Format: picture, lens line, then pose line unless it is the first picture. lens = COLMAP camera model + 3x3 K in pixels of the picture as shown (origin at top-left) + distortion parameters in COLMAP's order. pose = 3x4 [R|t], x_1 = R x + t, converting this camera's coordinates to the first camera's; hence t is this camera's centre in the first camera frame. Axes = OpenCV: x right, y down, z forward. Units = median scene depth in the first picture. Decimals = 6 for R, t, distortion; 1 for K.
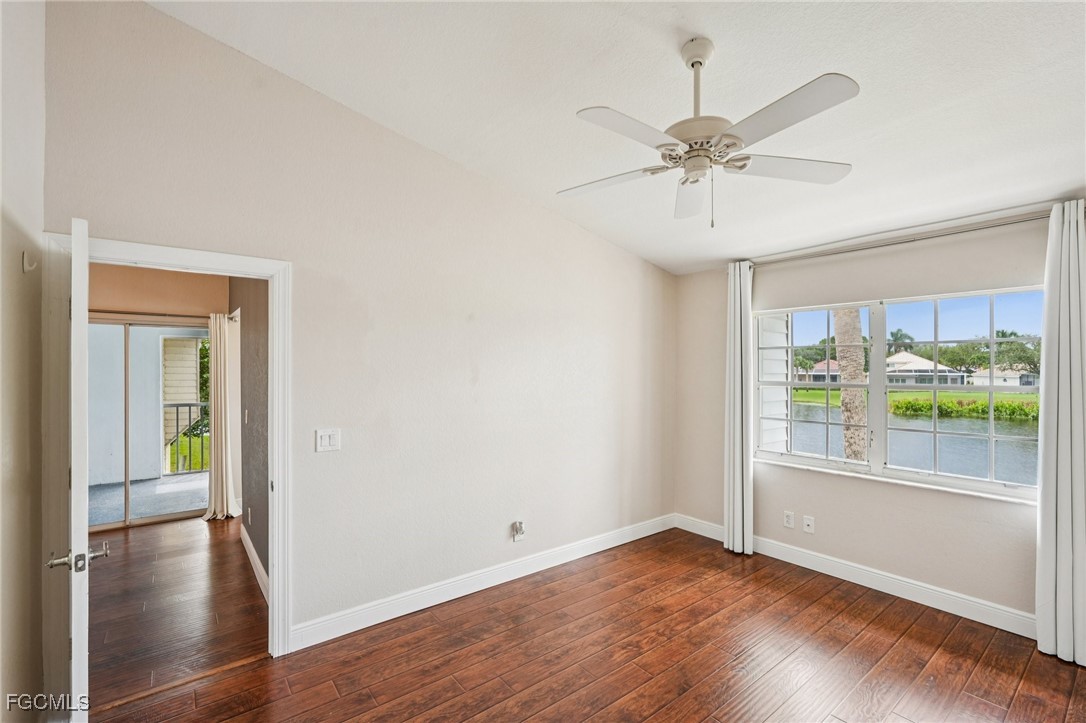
lens RADIAL K [[479.9, 0, 543.0], [0, 479.9, 361.5], [0, 0, 1]] dist [-0.000872, 0.001037]
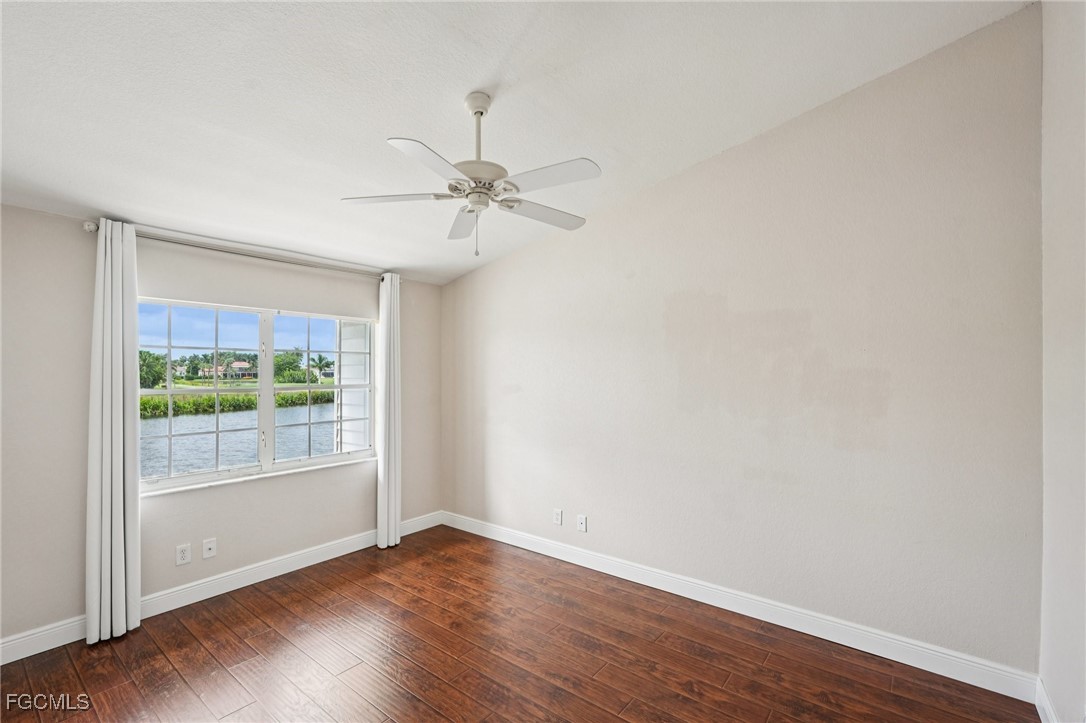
lens RADIAL K [[479.9, 0, 543.0], [0, 479.9, 361.5], [0, 0, 1]] dist [-0.000872, 0.001037]
pose [[-0.240785, 0.019686, 0.970379, -0.484591], [-0.014593, 0.999608, -0.023900, 0.006024], [-0.970469, -0.019915, -0.240403, 0.644261]]
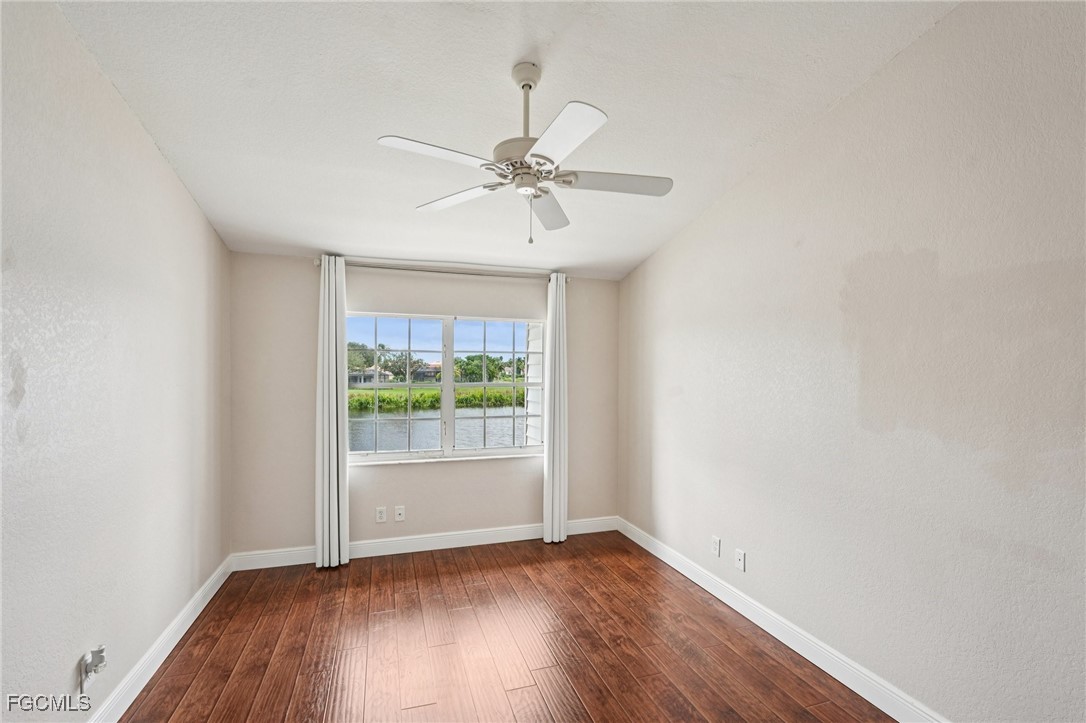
lens RADIAL K [[485.4, 0, 543.3], [0, 485.4, 372.1], [0, 0, 1]] dist [-0.003701, 0.000397]
pose [[0.334546, -0.000126, 0.942379, -0.393787], [-0.018911, 0.999798, 0.006848, 0.003831], [-0.942190, -0.020112, 0.334476, 0.341128]]
